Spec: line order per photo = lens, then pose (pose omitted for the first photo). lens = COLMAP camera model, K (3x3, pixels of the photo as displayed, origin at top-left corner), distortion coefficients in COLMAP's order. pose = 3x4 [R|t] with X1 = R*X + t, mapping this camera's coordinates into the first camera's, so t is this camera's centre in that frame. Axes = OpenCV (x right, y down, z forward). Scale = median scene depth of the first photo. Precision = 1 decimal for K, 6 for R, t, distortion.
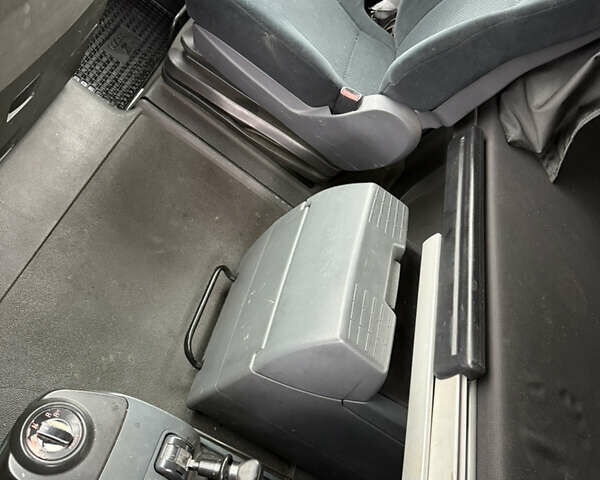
lens RADIAL K [[536.2, 0, 300.0], [0, 536.2, 240.0], [0, 0, 1]] dist [0.006319, 0.001977]
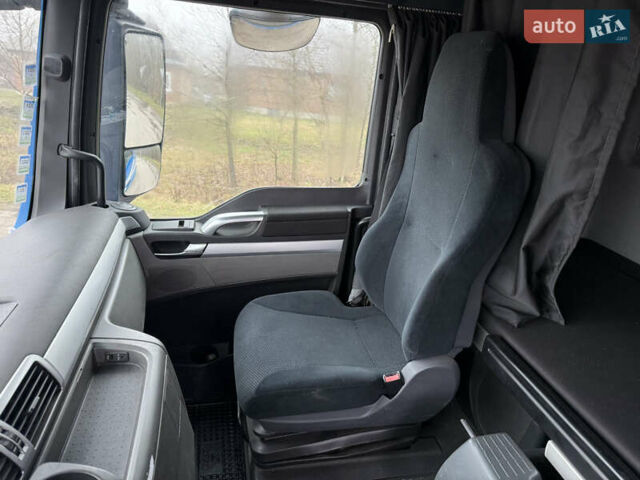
lens RADIAL K [[417.0, 0, 320.0], [0, 417.0, 240.0], [0, 0, 1]] dist [-0.000890, -0.001074]
pose [[0.759808, -0.631609, 0.154150, 0.021654], [0.641278, 0.689041, -0.337616, -0.274288], [0.107025, 0.355377, 0.928576, -0.011342]]
